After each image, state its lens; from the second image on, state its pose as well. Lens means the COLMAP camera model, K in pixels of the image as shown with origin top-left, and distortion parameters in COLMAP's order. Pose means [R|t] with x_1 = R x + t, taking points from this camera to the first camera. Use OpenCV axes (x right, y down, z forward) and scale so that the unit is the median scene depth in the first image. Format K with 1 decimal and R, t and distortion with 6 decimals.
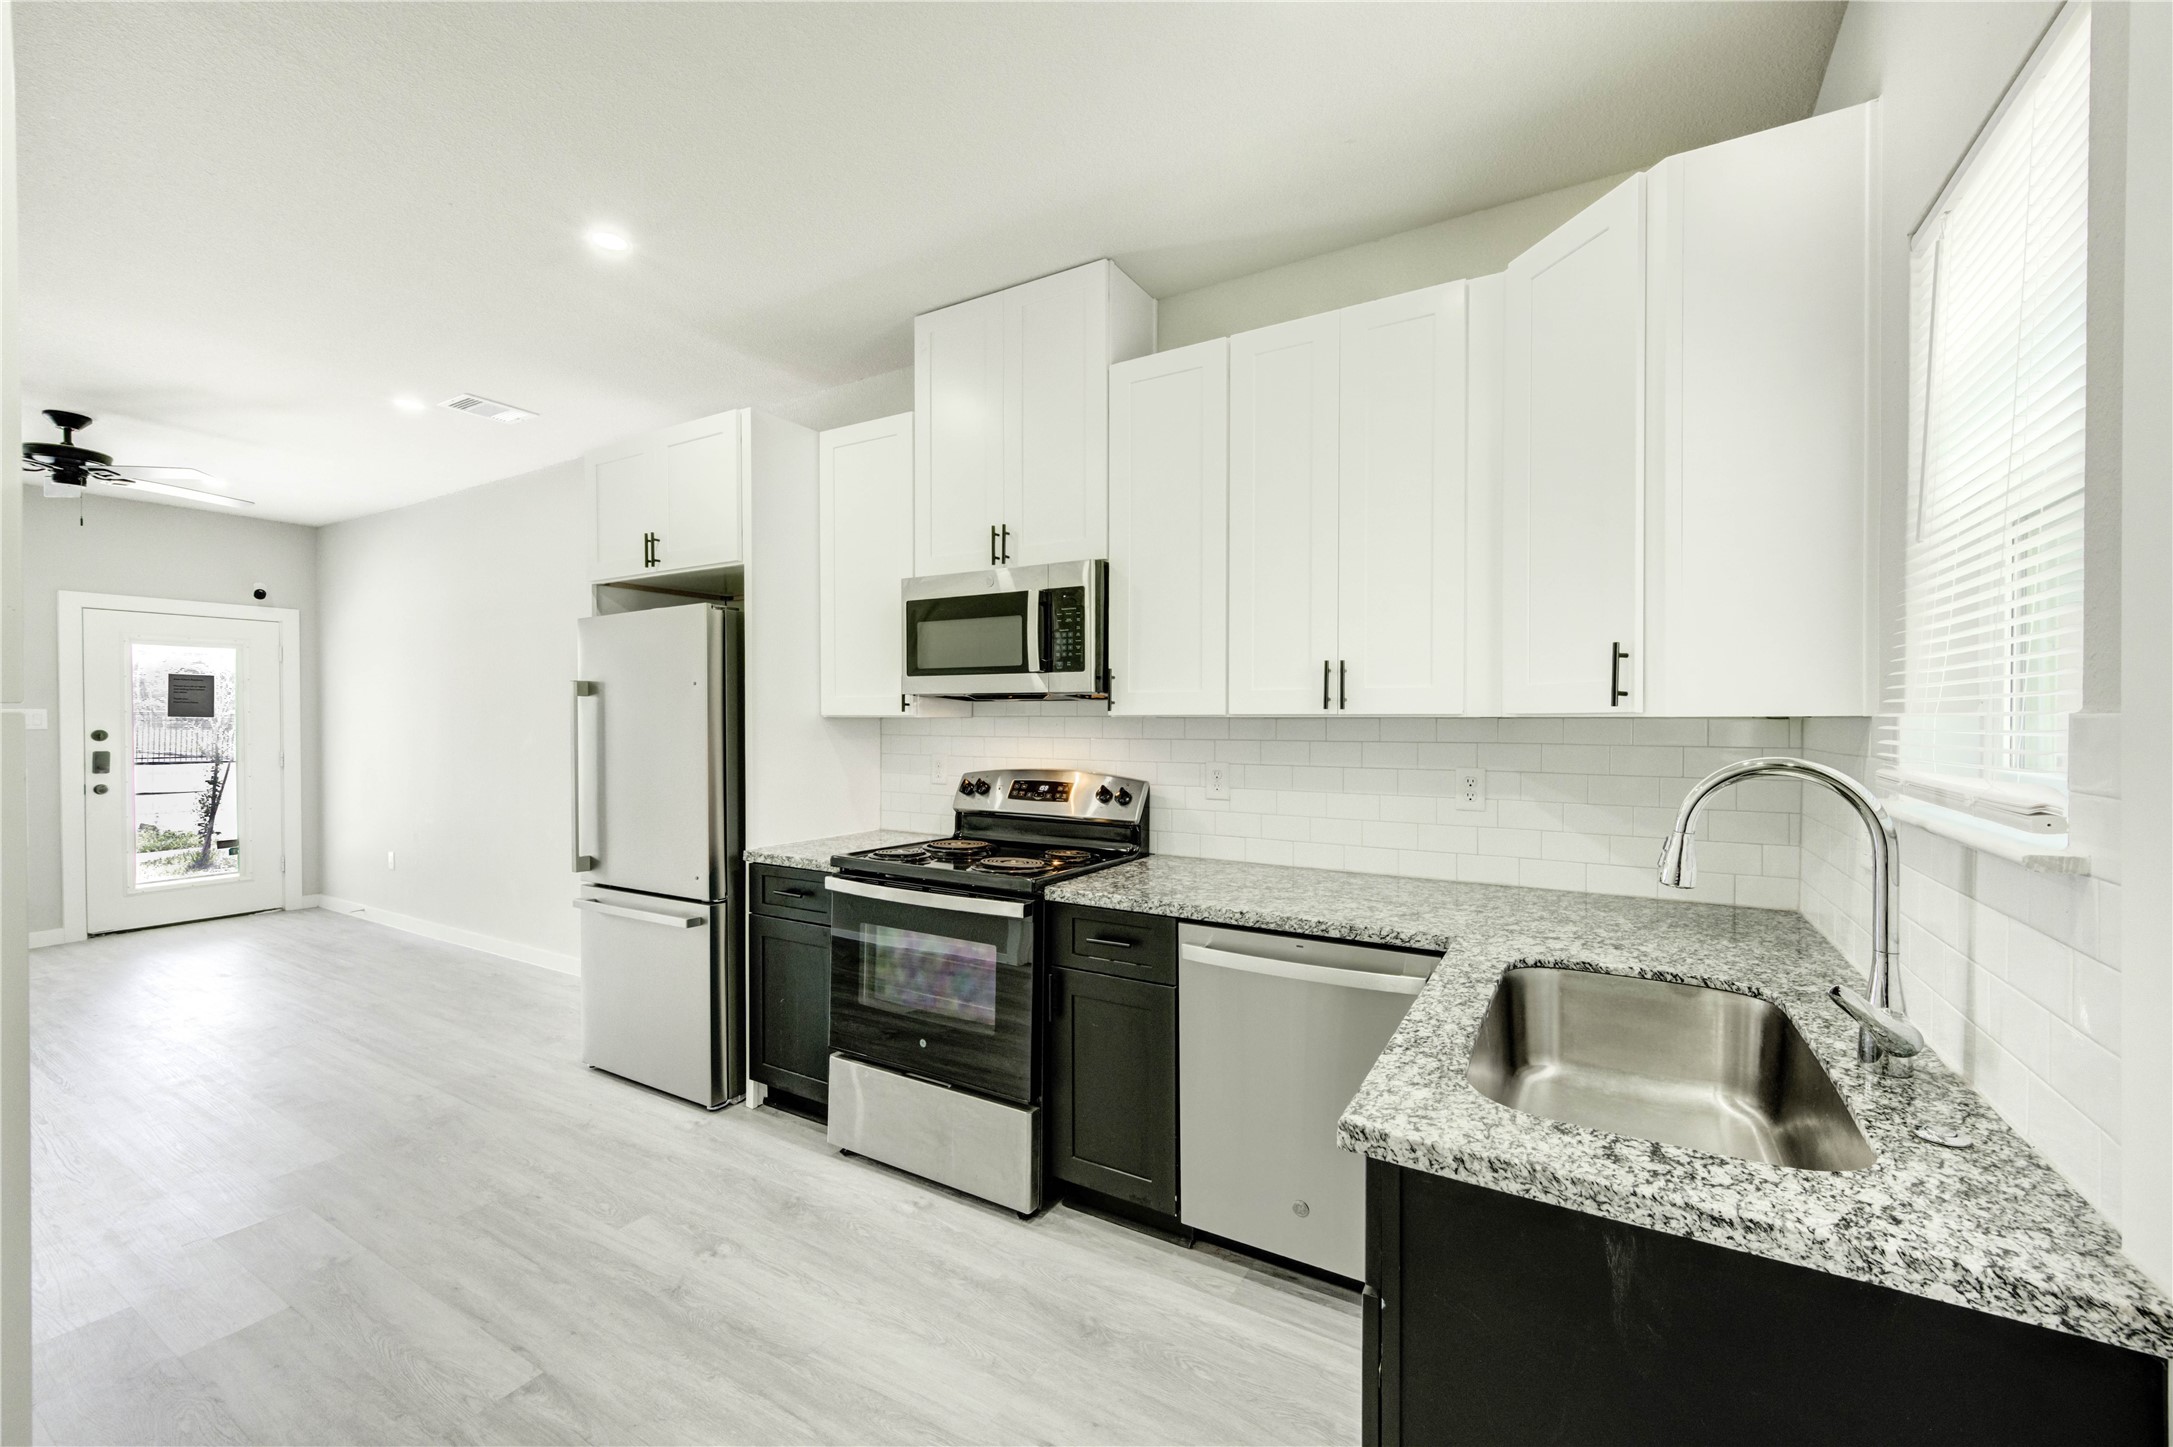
lens RADIAL K [[855.1, 0, 1113.6], [0, 855.1, 732.5], [0, 0, 1]] dist [-0.001691, 0.000904]
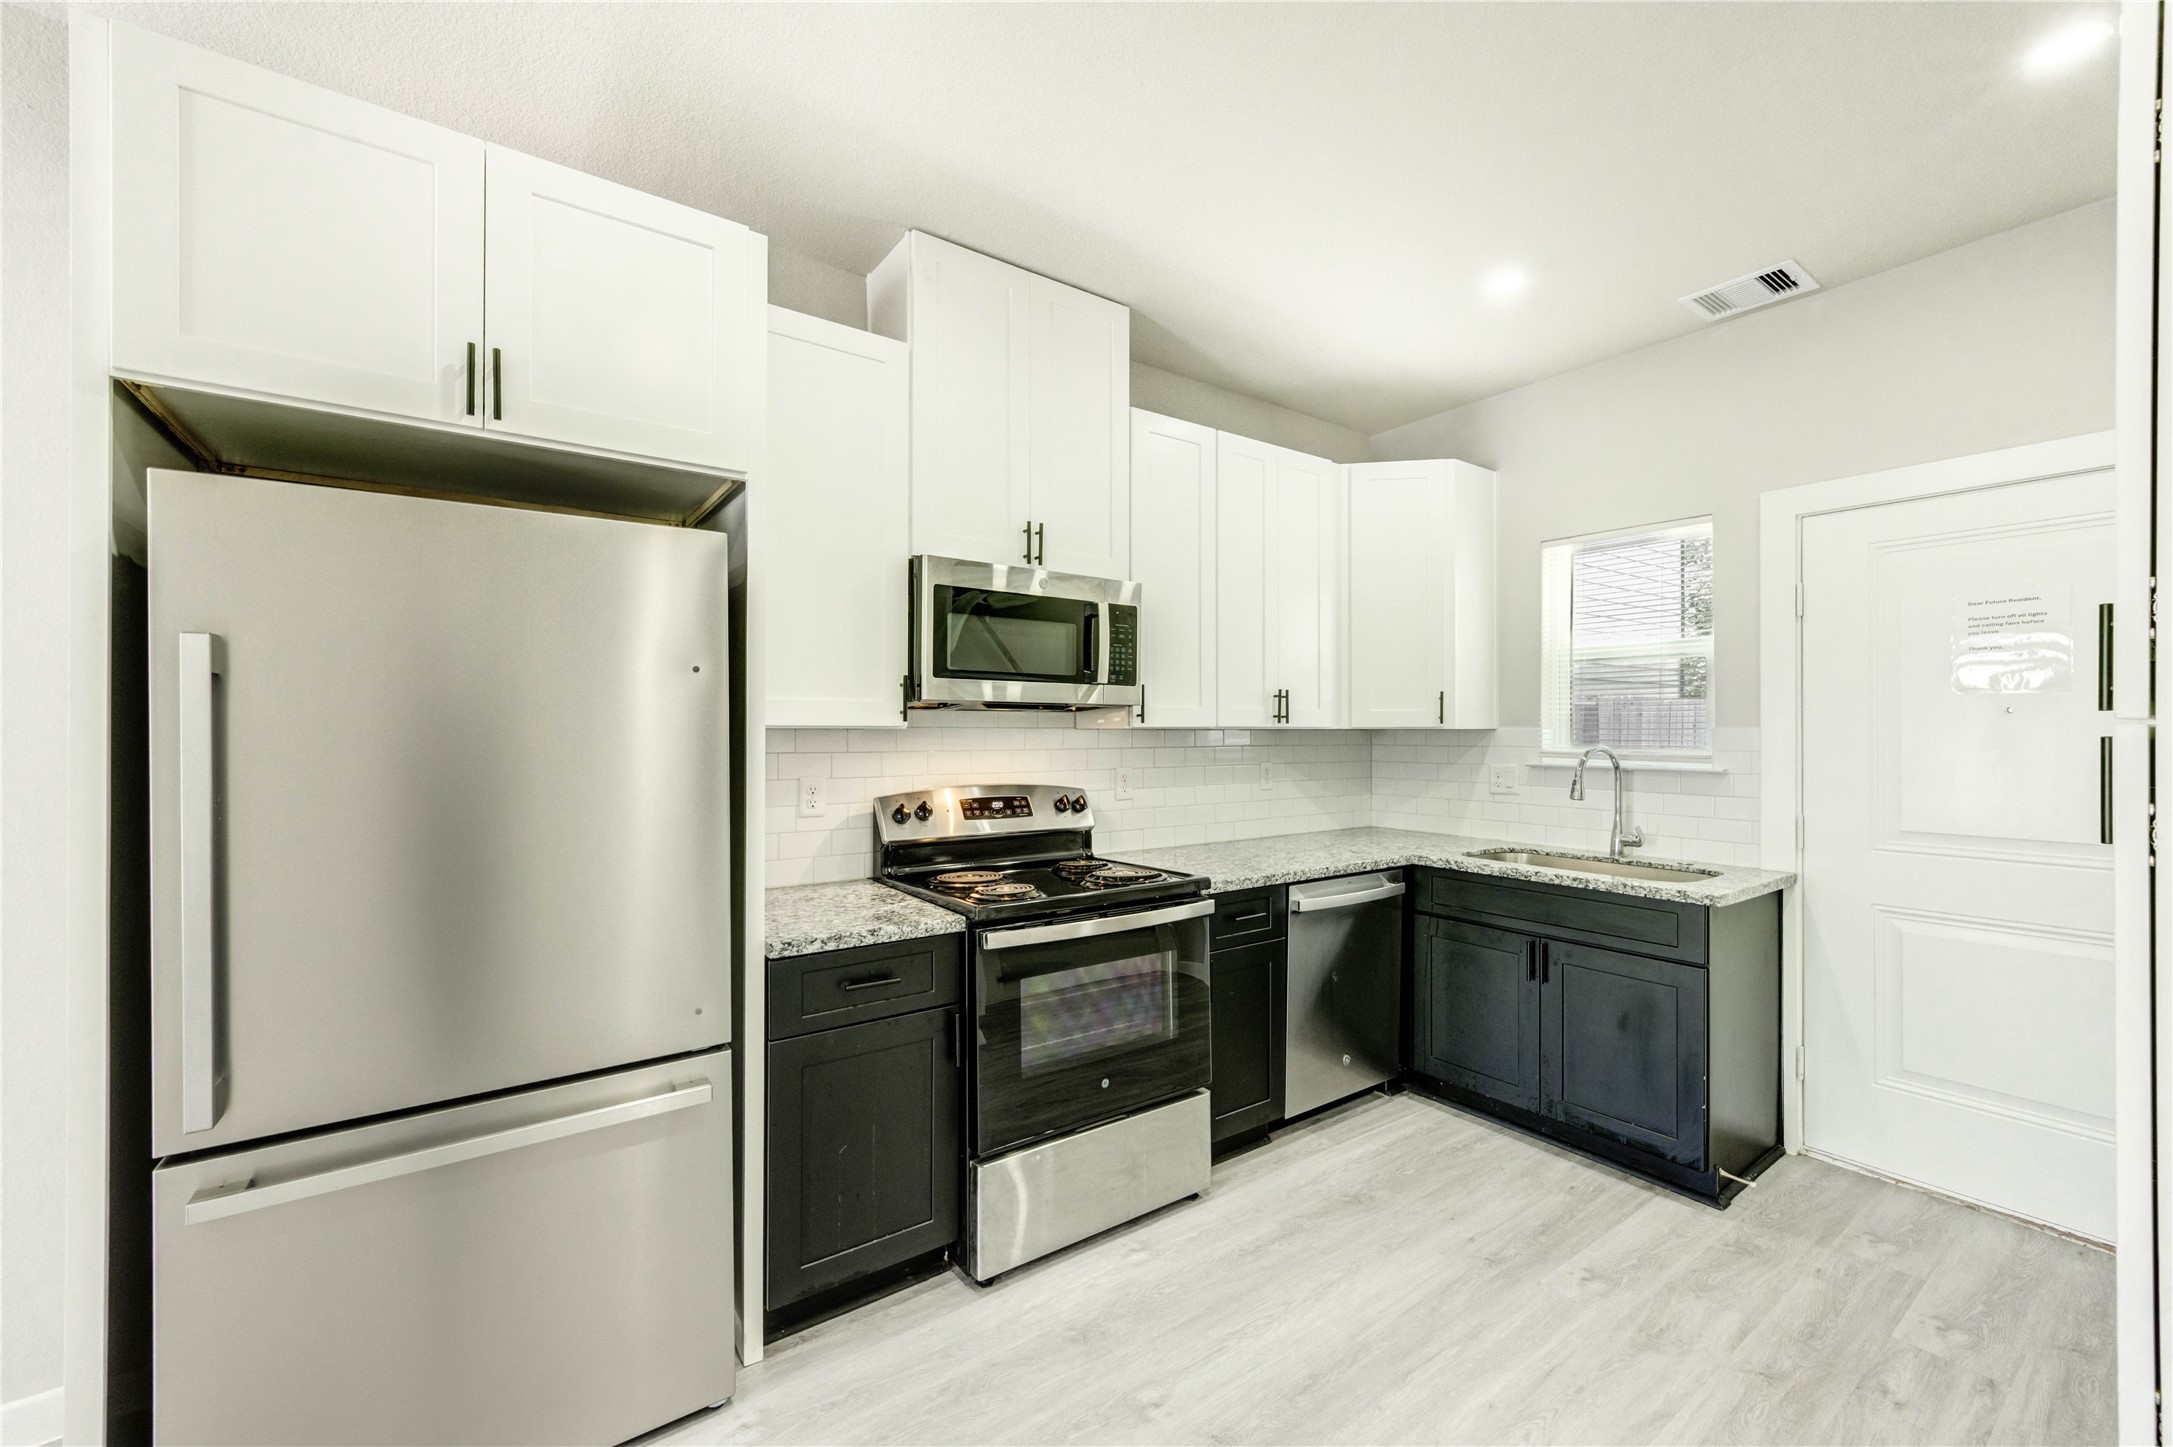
lens RADIAL K [[855.1, 0, 1096.9], [0, 855.1, 726.9], [0, 0, 1]] dist [-0.001691, 0.000904]
pose [[0.419728, 0.002935, 0.907645, -0.991920], [0.014430, 0.999847, -0.009906, -0.010001], [-0.907535, 0.017255, 0.419622, 0.574569]]
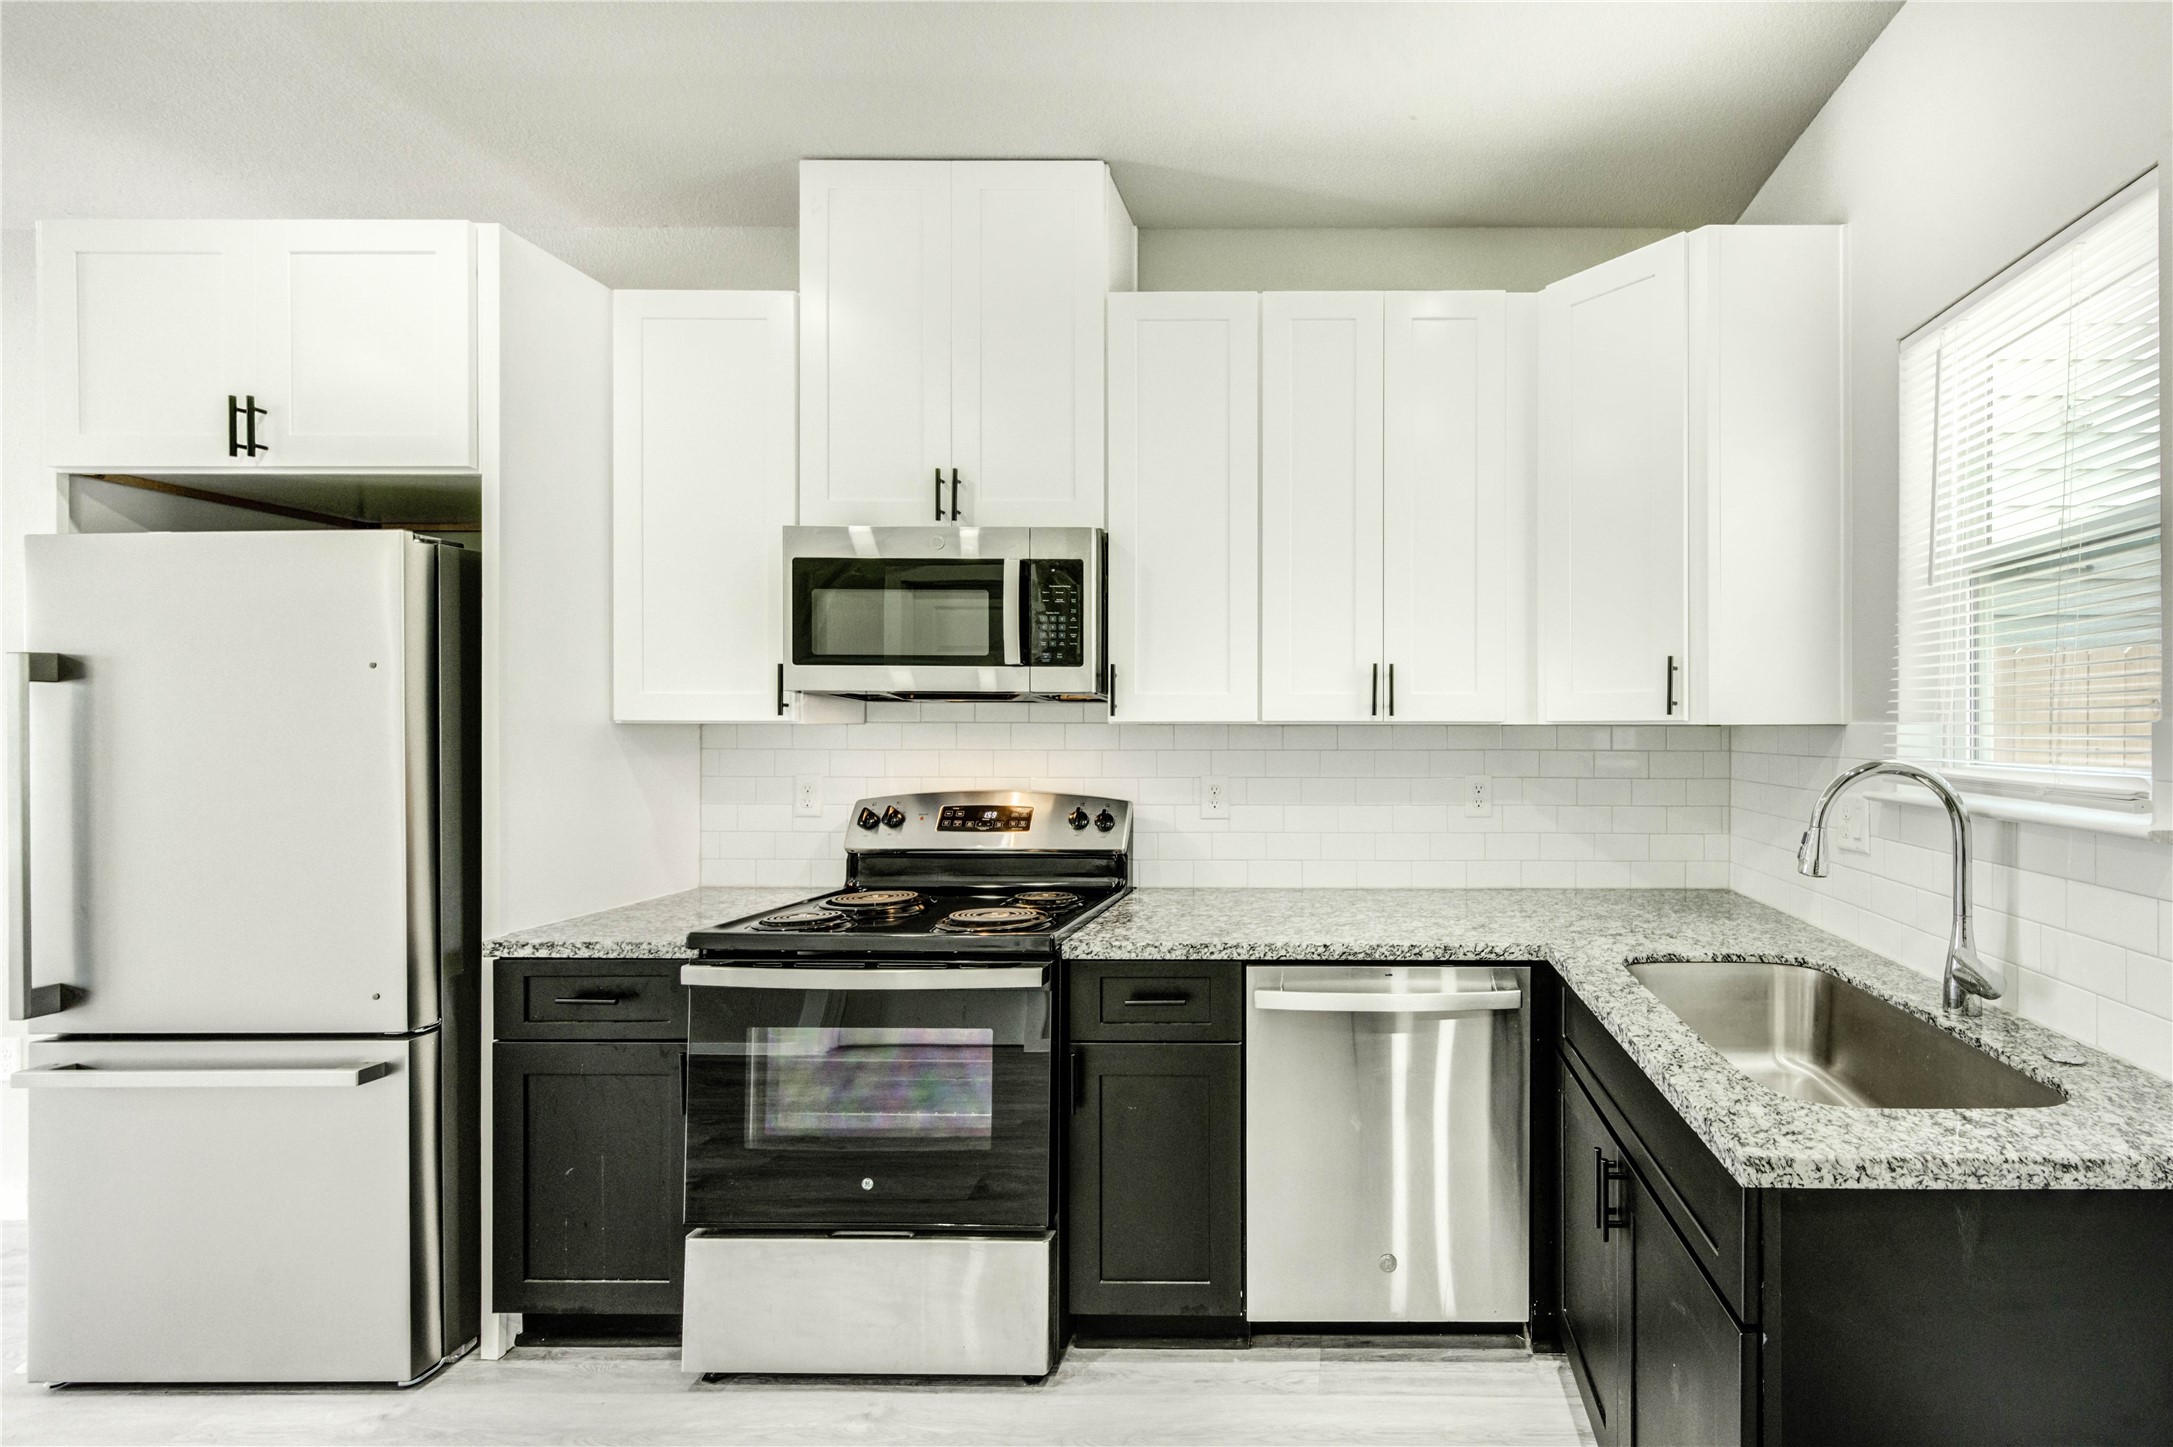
lens RADIAL K [[906.1, 0, 1083.2], [0, 906.1, 730.8], [0, 0, 1]] dist [0.000124, -0.000303]
pose [[0.868585, -0.001437, 0.495538, -0.437927], [0.007333, 0.999924, -0.009953, -0.002634], [-0.495486, 0.012279, 0.868529, 0.254729]]
